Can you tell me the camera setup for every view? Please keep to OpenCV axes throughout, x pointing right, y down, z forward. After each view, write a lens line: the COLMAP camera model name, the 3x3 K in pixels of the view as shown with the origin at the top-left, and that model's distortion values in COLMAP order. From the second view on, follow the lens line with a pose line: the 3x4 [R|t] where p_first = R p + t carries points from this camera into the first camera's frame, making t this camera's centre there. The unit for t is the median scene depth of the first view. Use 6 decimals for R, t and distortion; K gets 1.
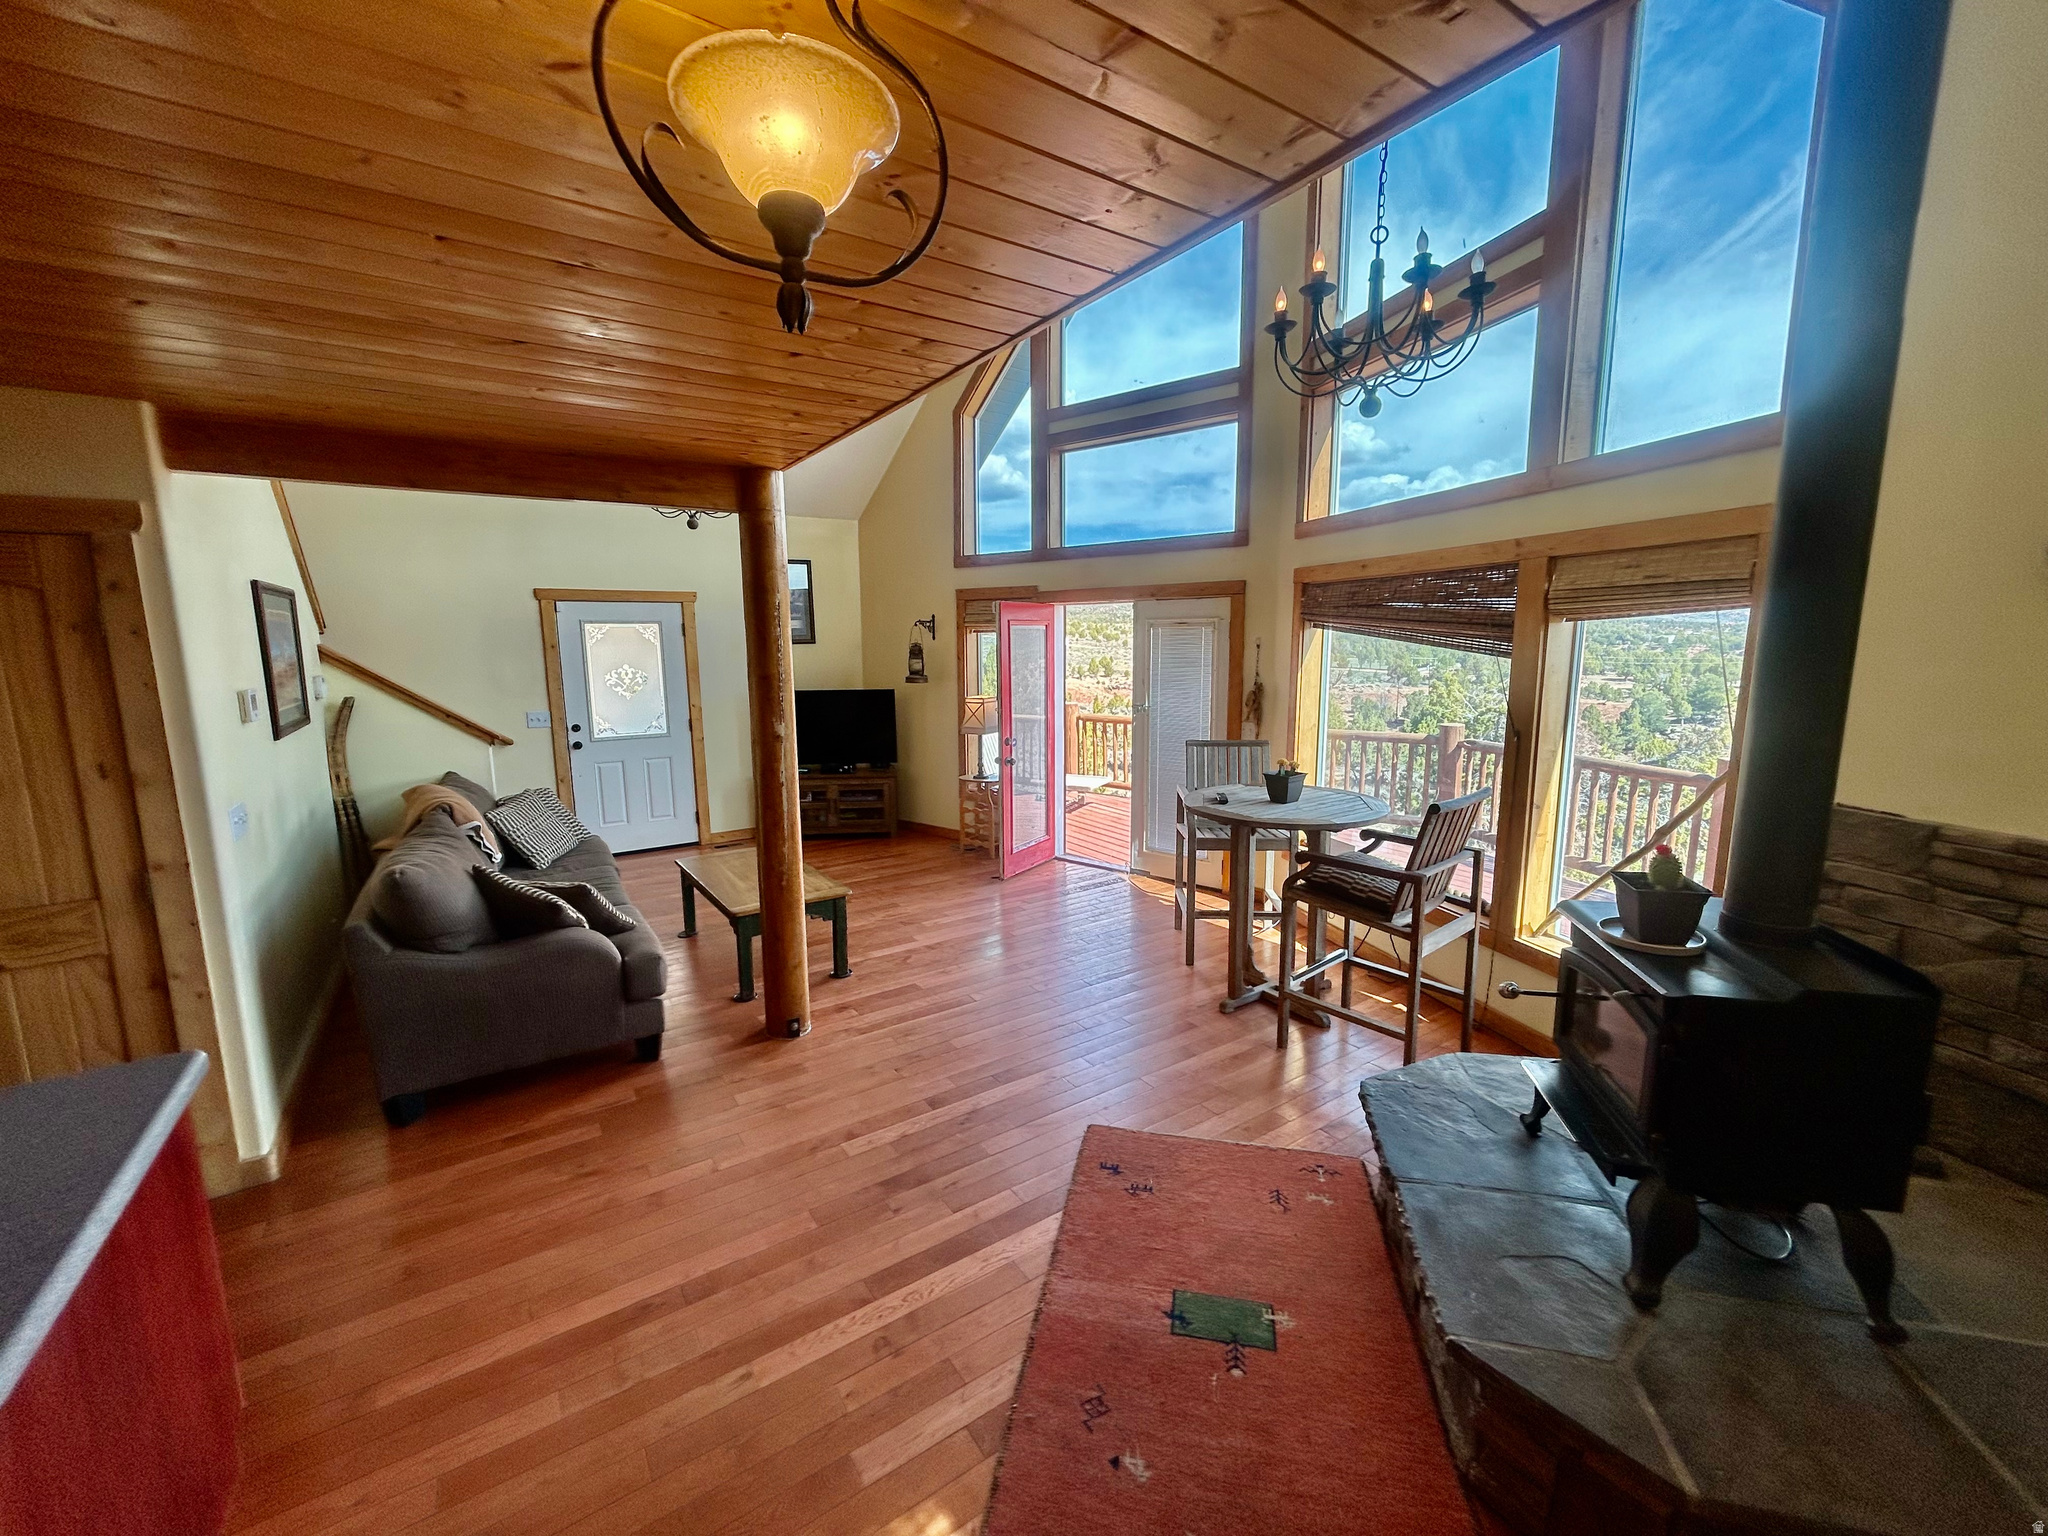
lens RADIAL K [[822.7, 0, 1025.6], [0, 822.7, 758.8], [0, 0, 1]] dist [-0.000633, 0.002675]
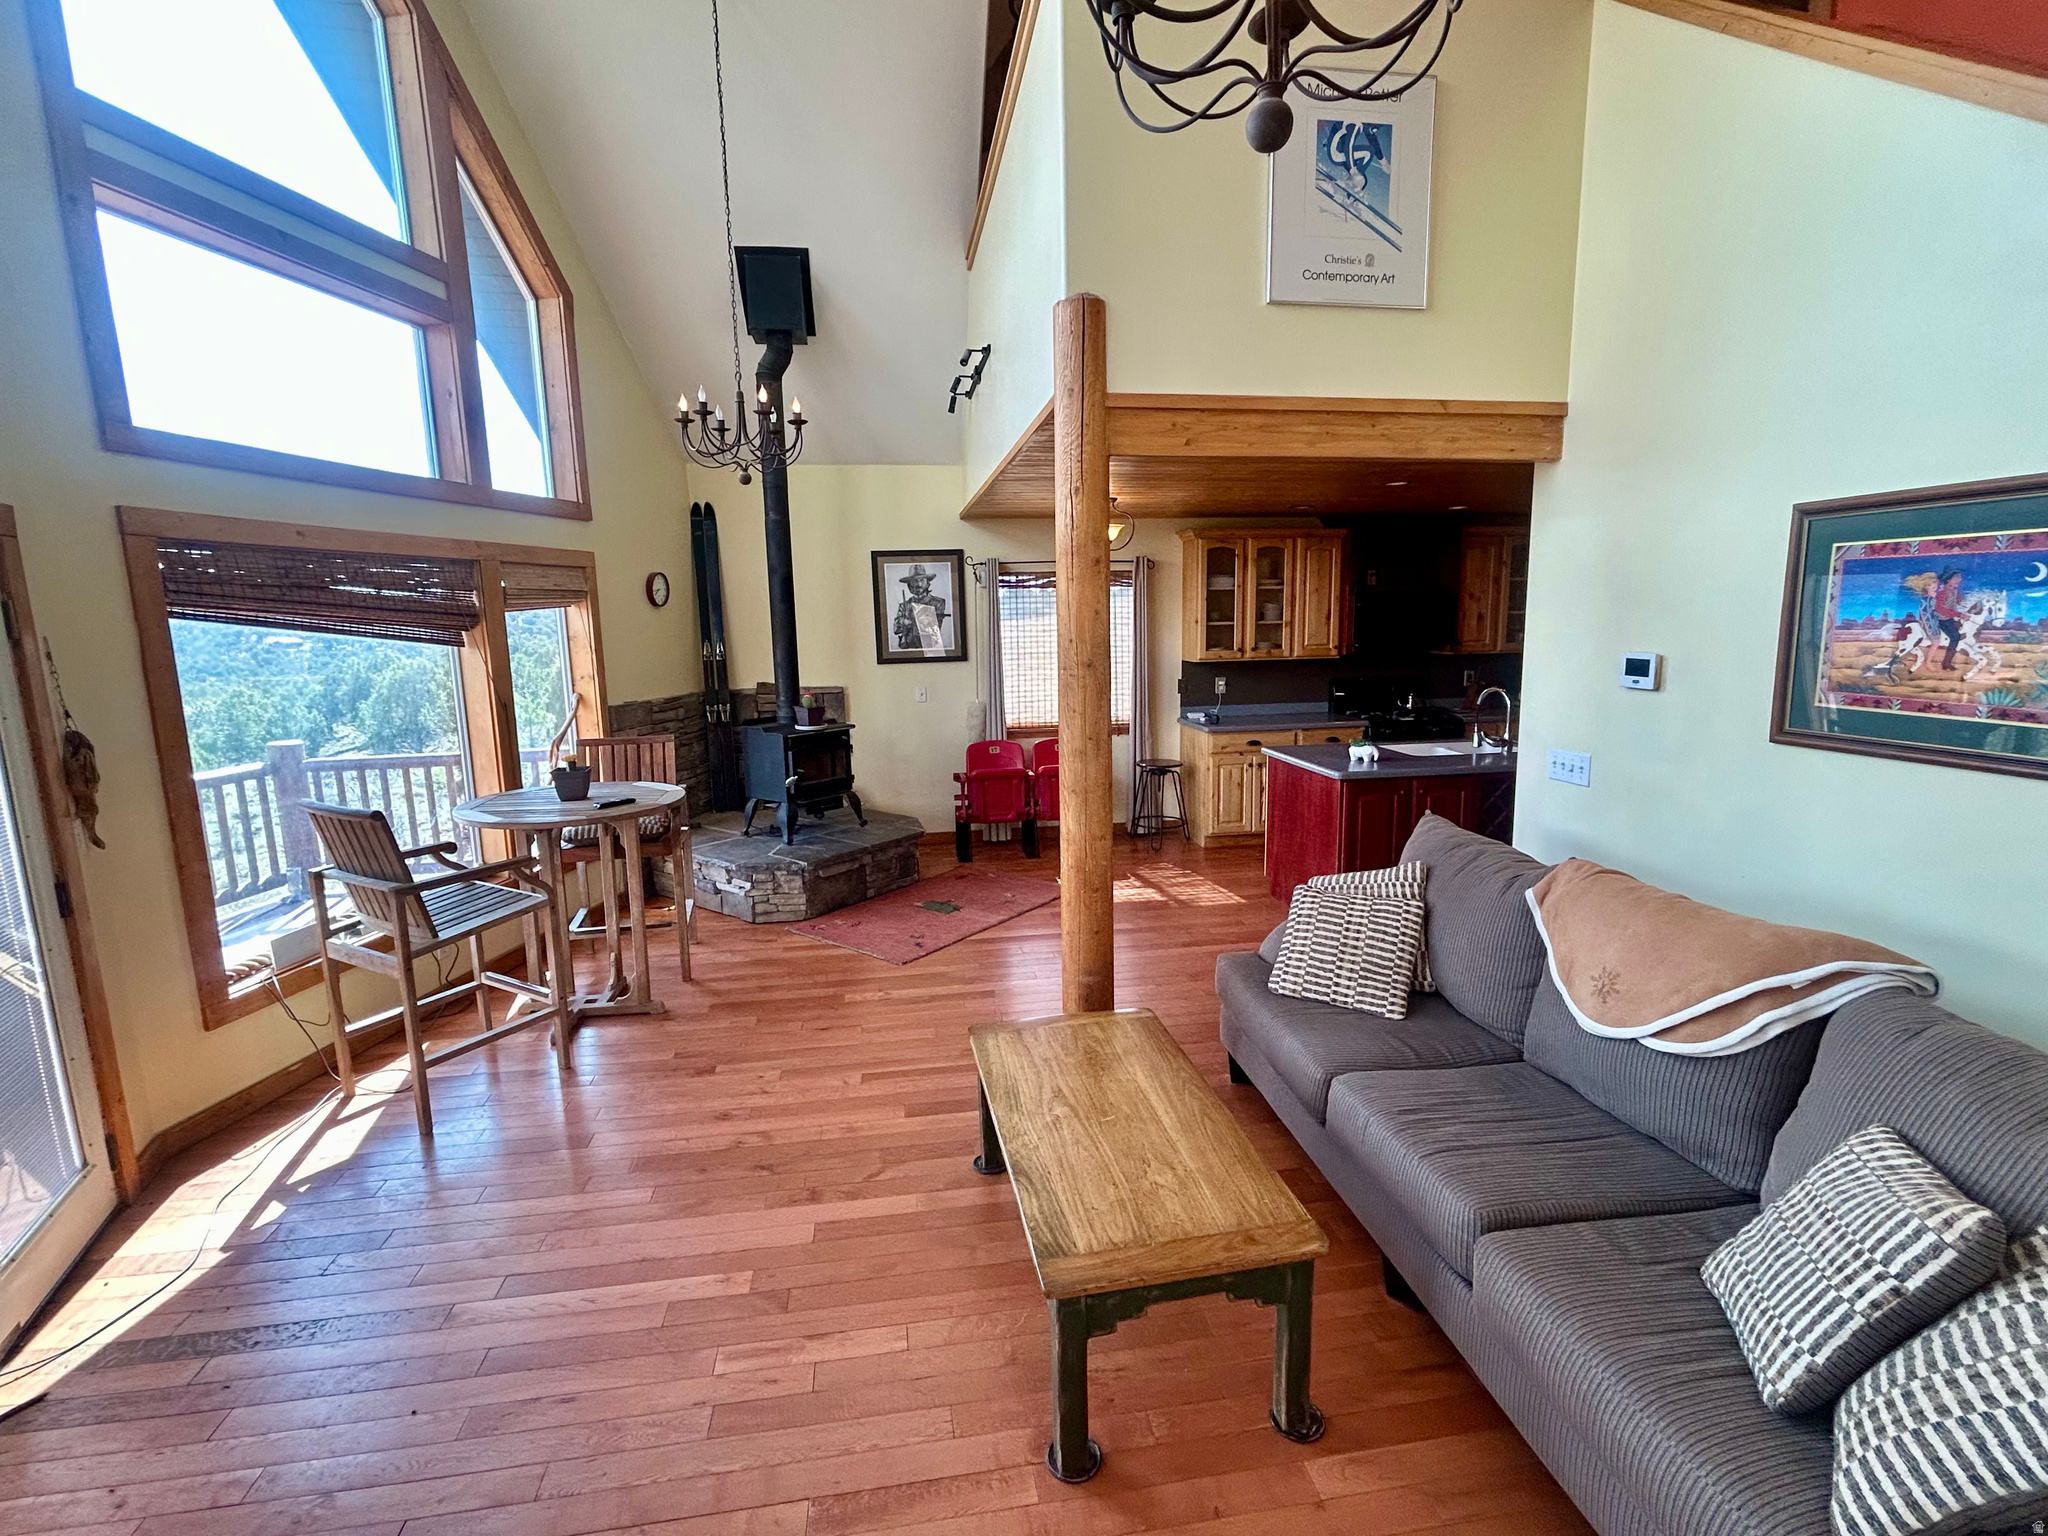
lens RADIAL K [[942.1, 0, 1022.0], [0, 942.1, 761.6], [0, 0, 1]] dist [0.002723, 0.000688]
pose [[-0.907526, -0.038997, 0.418182, -0.571577], [0.089800, 0.954638, 0.283904, -0.239163], [-0.410284, 0.295203, -0.862857, 1.645199]]
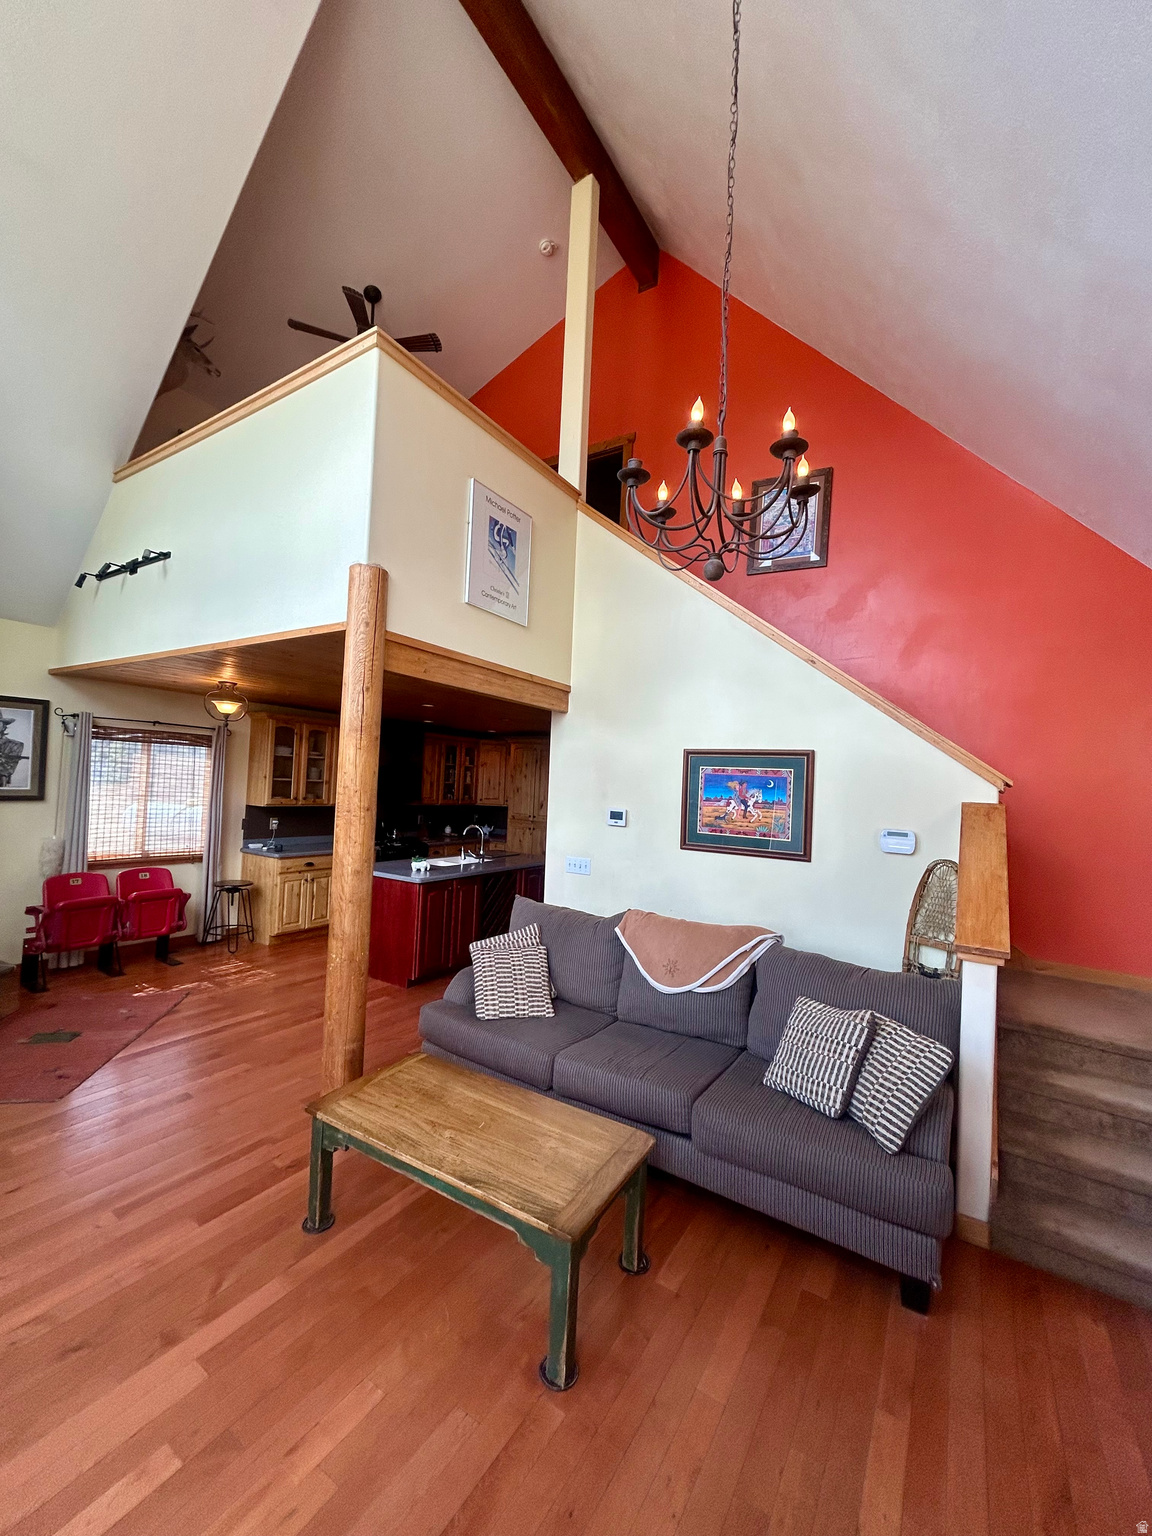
lens RADIAL K [[617.0, 0, 577.1], [0, 617.0, 769.4], [0, 0, 1]] dist [-0.000633, 0.002675]
pose [[-0.912621, -0.042805, -0.406560, -0.209562], [-0.098002, 0.988412, 0.115922, -0.242986], [0.396886, 0.145637, -0.906240, 1.671942]]
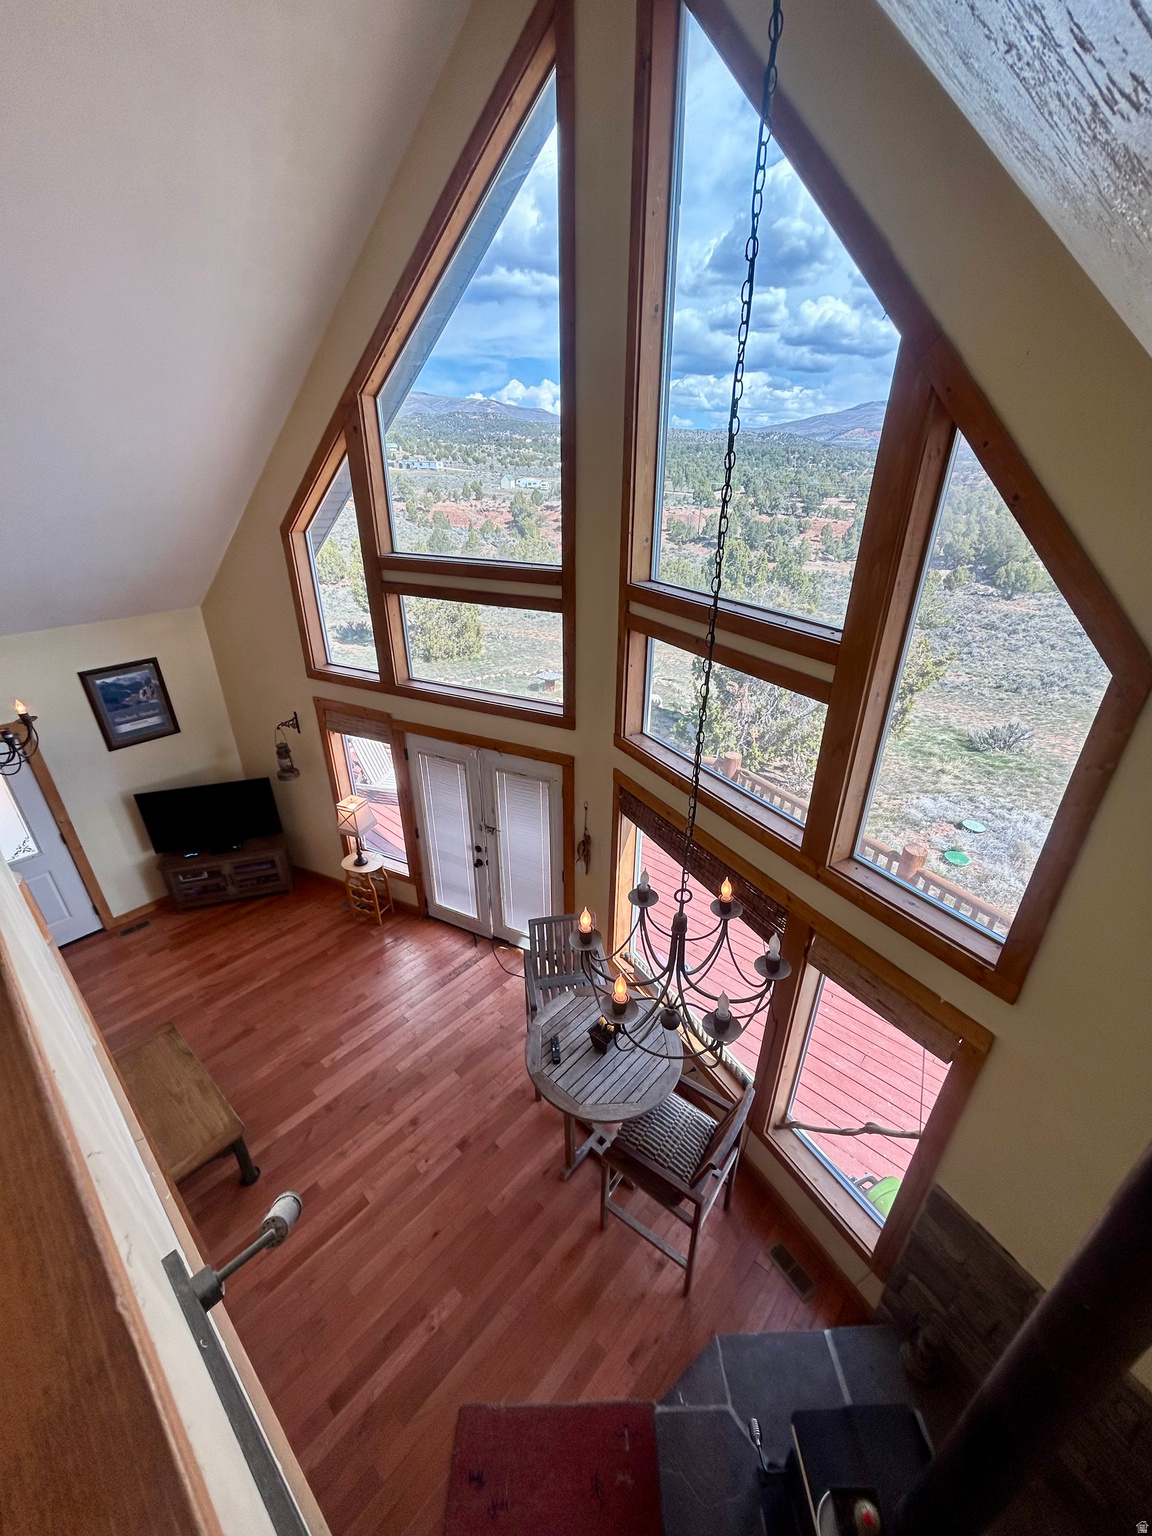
lens RADIAL K [[617.0, 0, 575.4], [0, 617.0, 769.1], [0, 0, 1]] dist [-0.000633, 0.002675]
pose [[0.971320, -0.098707, 0.216321, 0.108447], [0.024952, 0.947054, 0.320102, -0.624941], [-0.236464, -0.305524, 0.922356, 0.266627]]
